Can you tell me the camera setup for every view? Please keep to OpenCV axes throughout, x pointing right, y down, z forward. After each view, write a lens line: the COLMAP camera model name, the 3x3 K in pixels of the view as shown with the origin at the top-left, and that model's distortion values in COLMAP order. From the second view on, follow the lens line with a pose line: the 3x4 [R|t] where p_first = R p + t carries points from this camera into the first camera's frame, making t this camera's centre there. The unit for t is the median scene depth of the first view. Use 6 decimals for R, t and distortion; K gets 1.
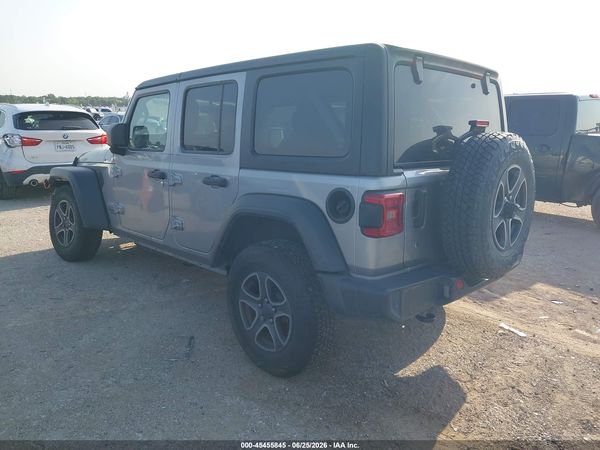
lens RADIAL K [[480.7, 0, 300.4], [0, 480.7, 234.1], [0, 0, 1]] dist [0.018147, -0.046757]
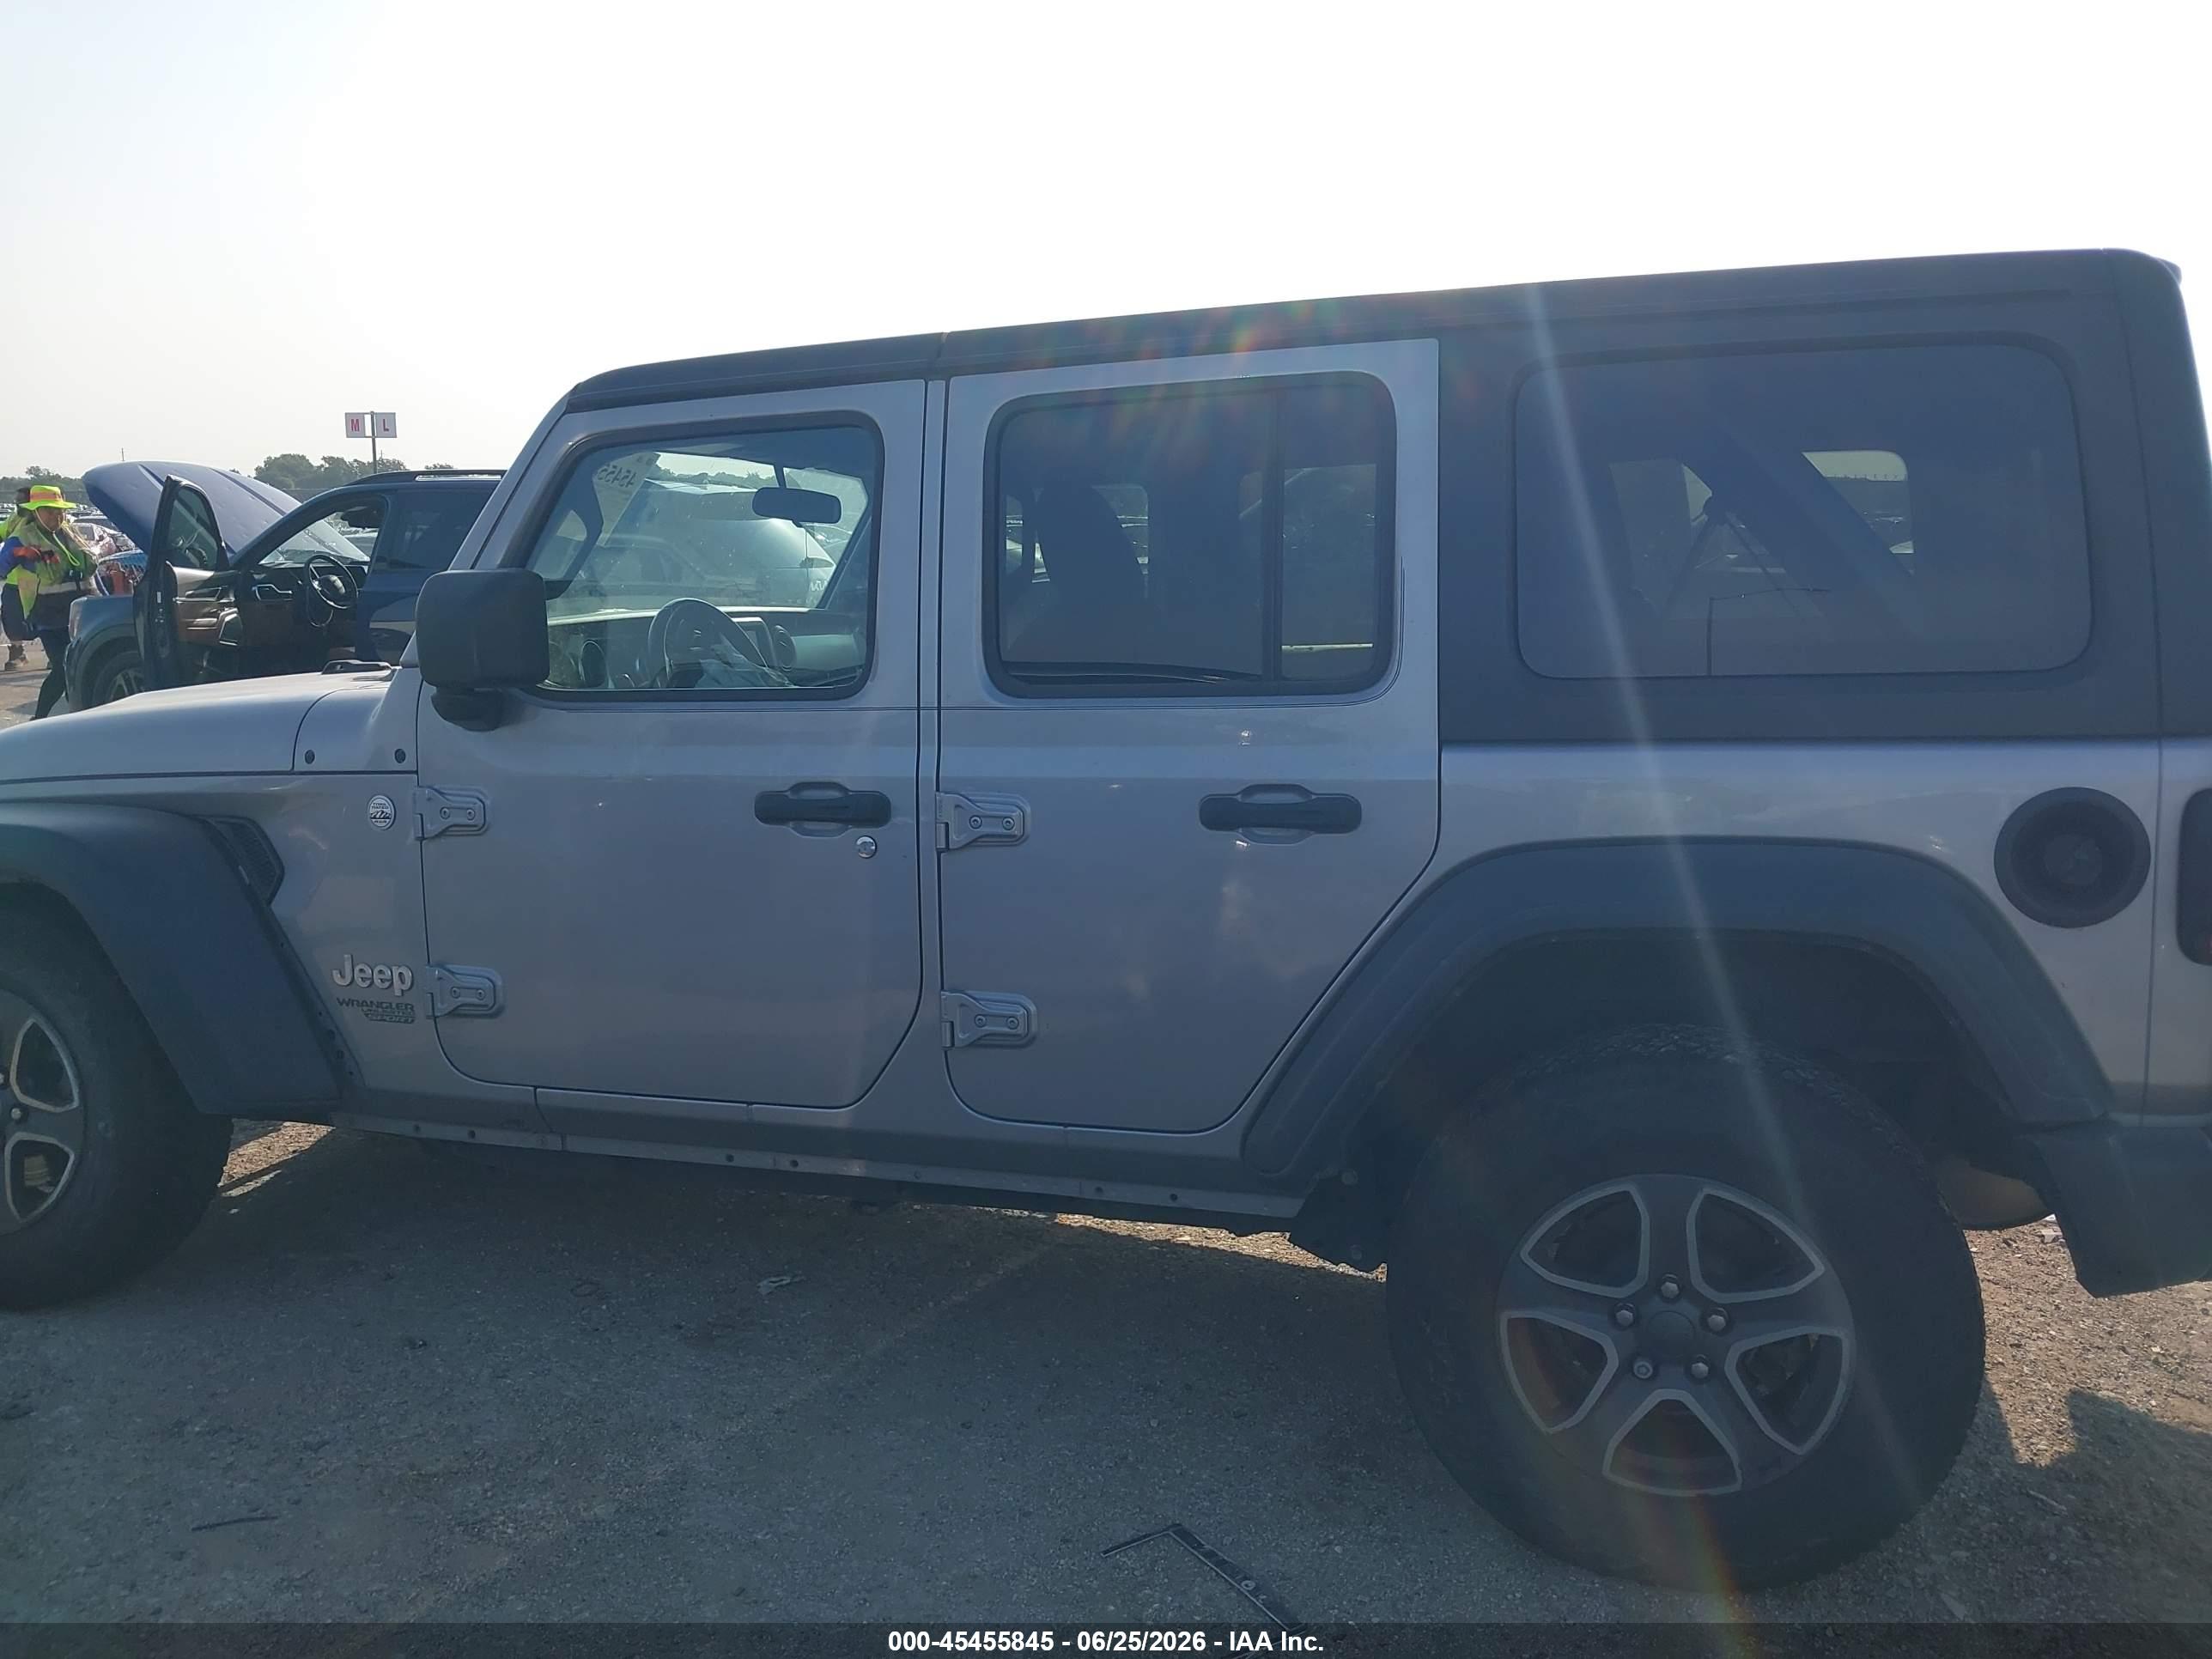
lens RADIAL K [[1772.3, 0, 1107.6], [0, 1772.3, 863.0], [0, 0, 1]] dist [0.018147, -0.046757]
pose [[0.889810, -0.101867, 0.444816, -0.628849], [0.121950, 0.992396, -0.016681, -0.082805], [-0.439735, 0.069088, 0.895466, 0.293199]]
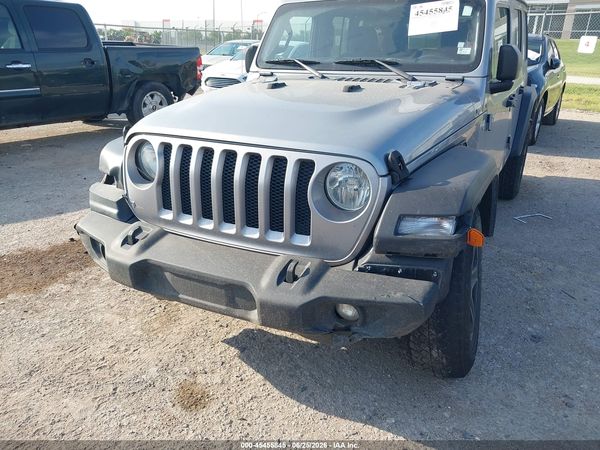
lens RADIAL K [[480.7, 0, 300.4], [0, 480.7, 234.1], [0, 0, 1]] dist [0.018147, -0.046757]
pose [[-0.306109, -0.362009, 0.880481, -1.304269], [0.220017, 0.872938, 0.435399, -0.476540], [-0.926224, 0.327000, -0.187566, 1.937674]]
